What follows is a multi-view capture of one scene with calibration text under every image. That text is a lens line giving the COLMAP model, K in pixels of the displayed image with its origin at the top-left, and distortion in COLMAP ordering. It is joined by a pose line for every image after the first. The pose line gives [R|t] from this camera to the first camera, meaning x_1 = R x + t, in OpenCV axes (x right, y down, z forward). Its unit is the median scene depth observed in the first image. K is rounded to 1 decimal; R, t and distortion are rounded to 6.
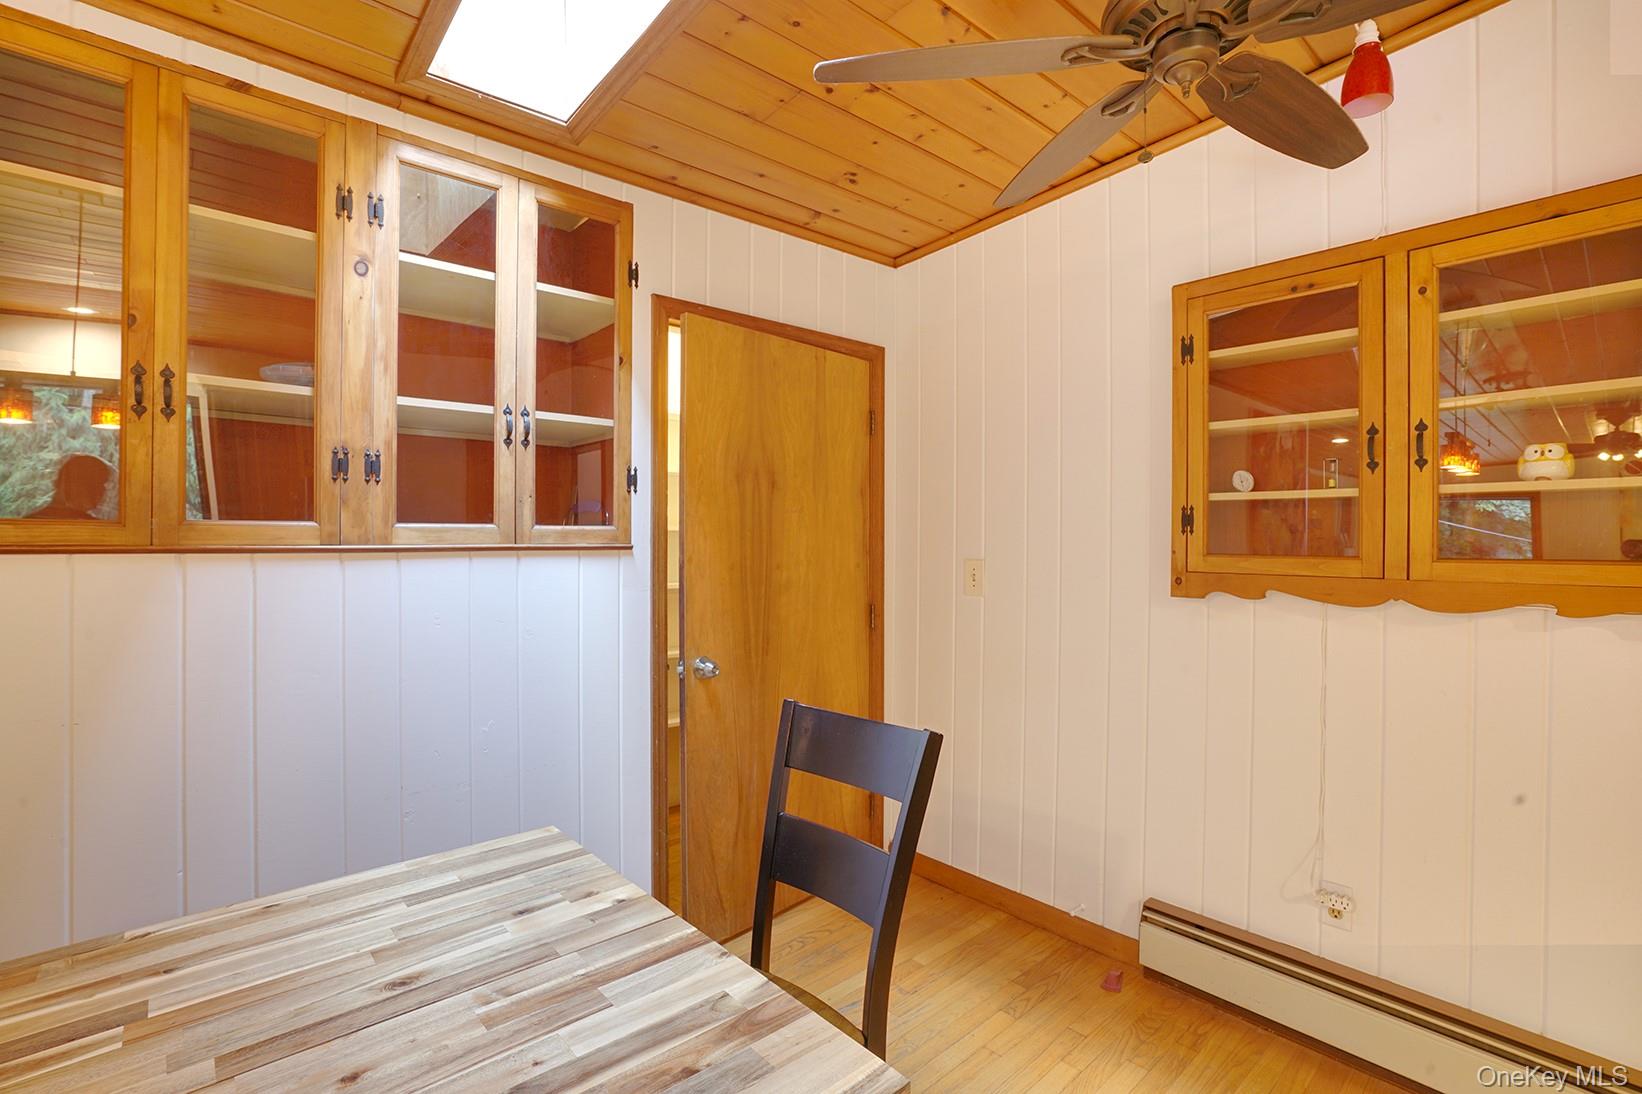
lens RADIAL K [[754.4, 0, 826.7], [0, 754.4, 548.8], [0, 0, 1]] dist [-0.052303, 0.018461]
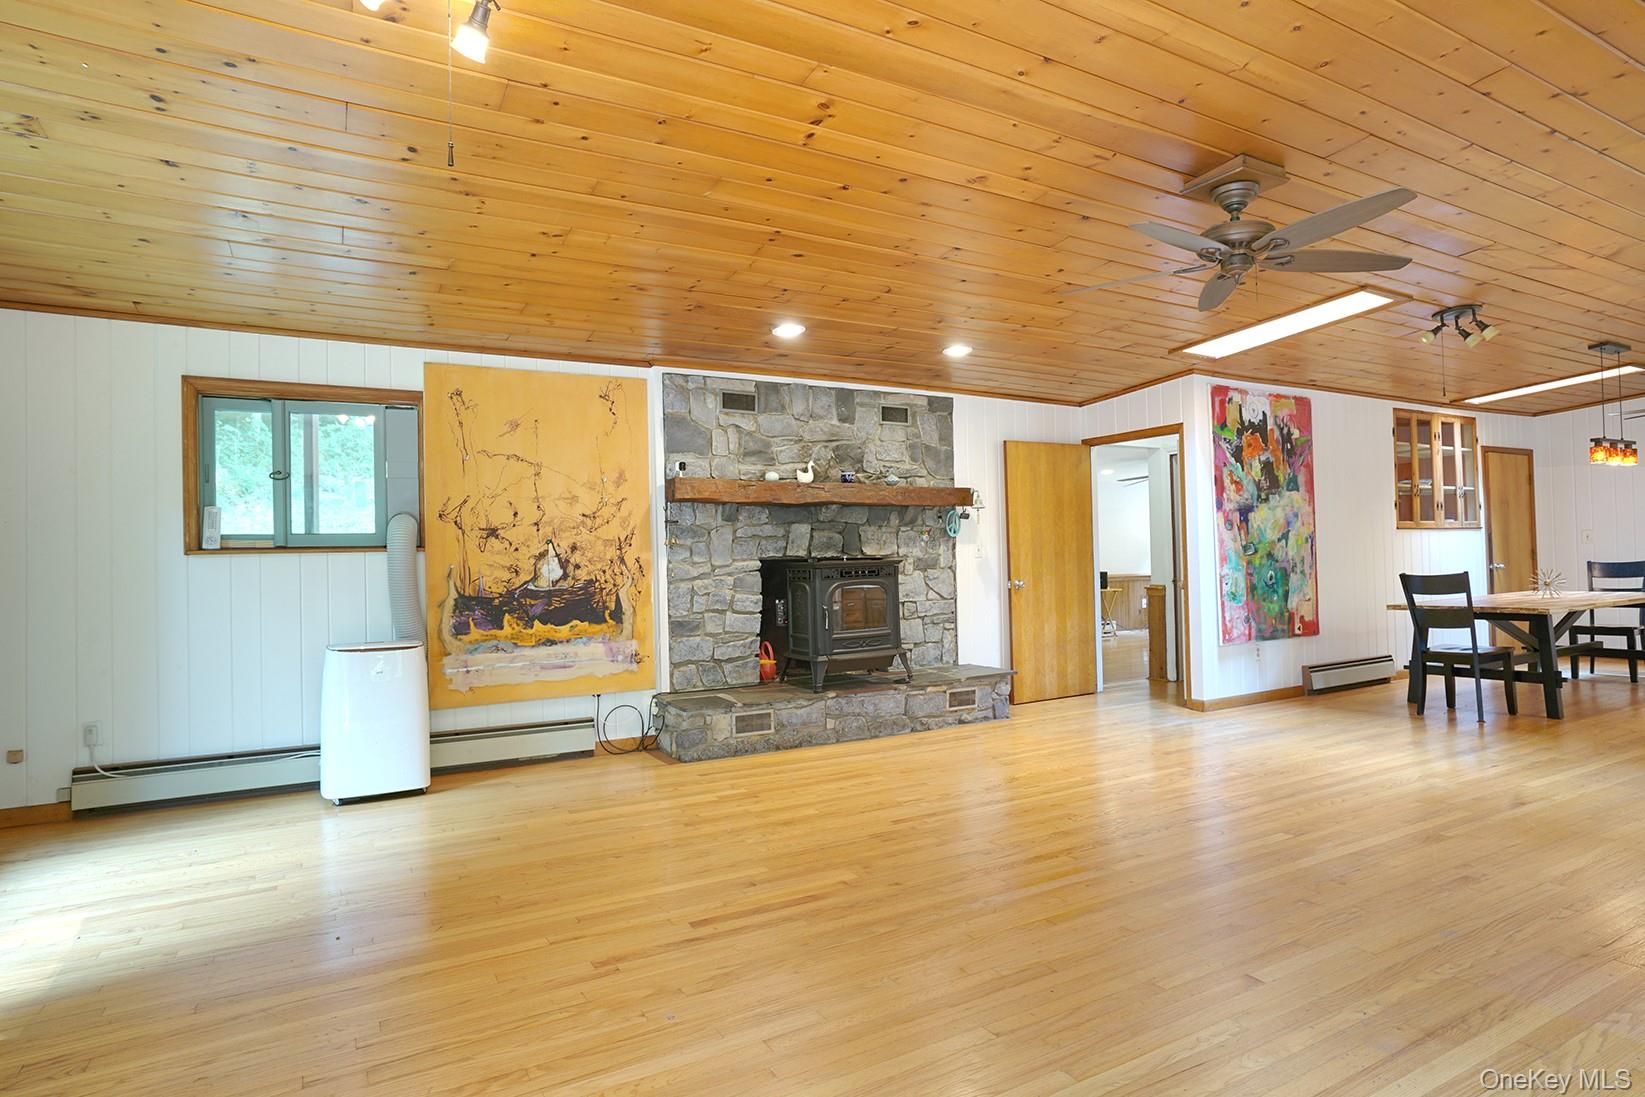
lens RADIAL K [[902.2, 0, 826.5], [0, 902.2, 545.4], [0, 0, 1]] dist [-0.025795, 0.017703]
pose [[0.979398, -0.027456, -0.200065, -2.565564], [0.022940, 0.999428, -0.024856, 0.120986], [0.200633, 0.019754, 0.979467, -3.750697]]
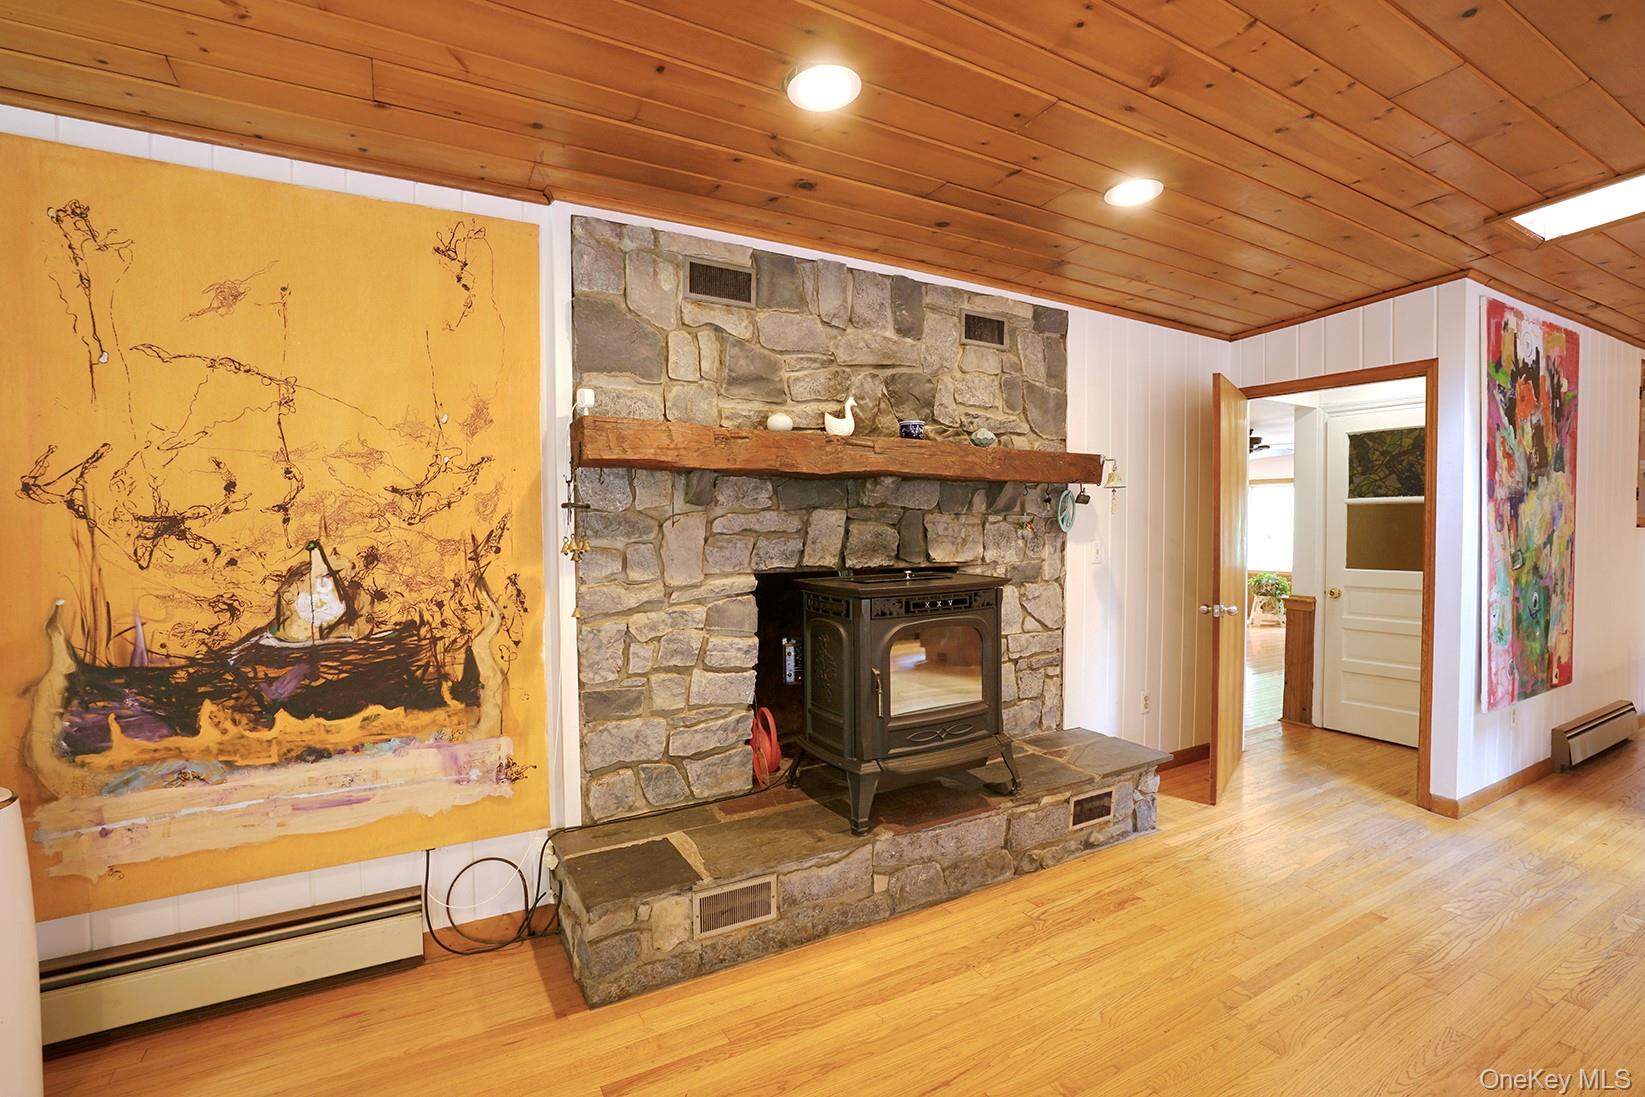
lens RADIAL K [[755.8, 0, 821.6], [0, 755.8, 546.5], [0, 0, 1]] dist [-0.052303, 0.018461]
pose [[0.979409, 0.001058, -0.201882, -2.986087], [0.003748, 0.999719, 0.023422, 0.005185], [0.201850, -0.023697, 0.979130, -2.183352]]
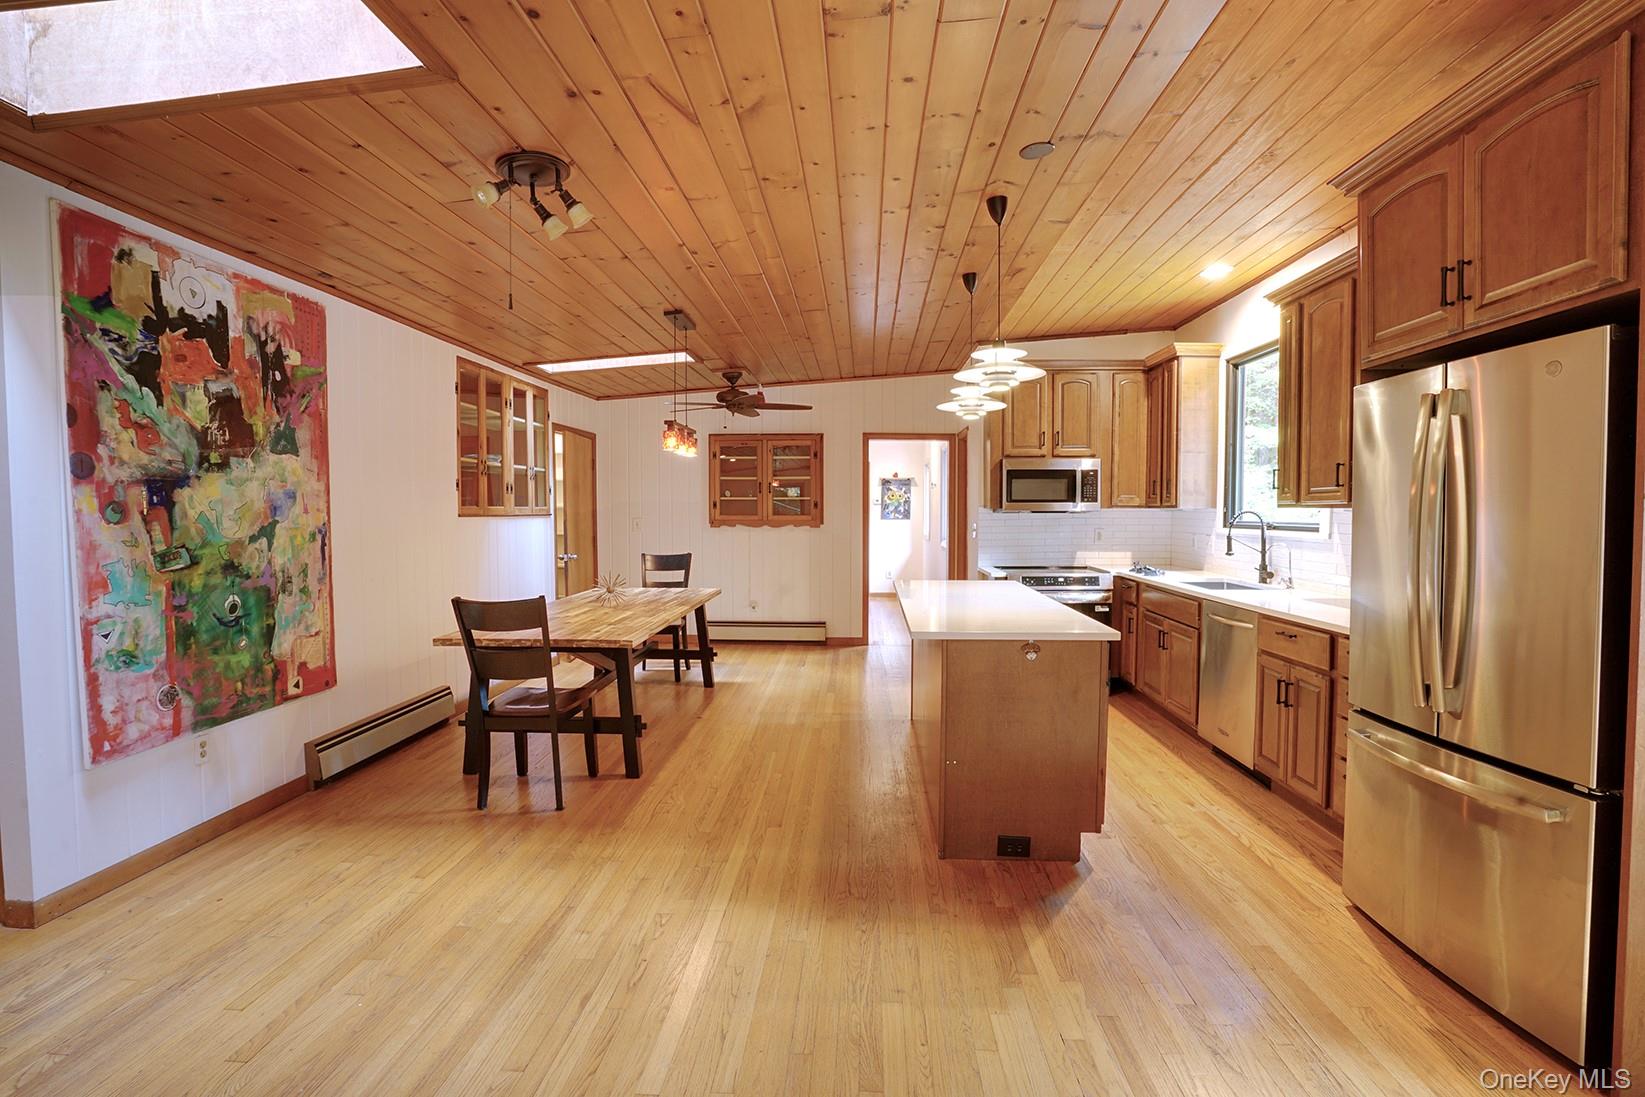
lens RADIAL K [[755.8, 0, 817.5], [0, 755.8, 546.1], [0, 0, 1]] dist [-0.052303, 0.018461]
pose [[0.710970, -0.035721, 0.702314, -1.788236], [0.010205, 0.999128, 0.040487, 0.016104], [-0.703148, -0.021618, 0.710715, -1.987769]]
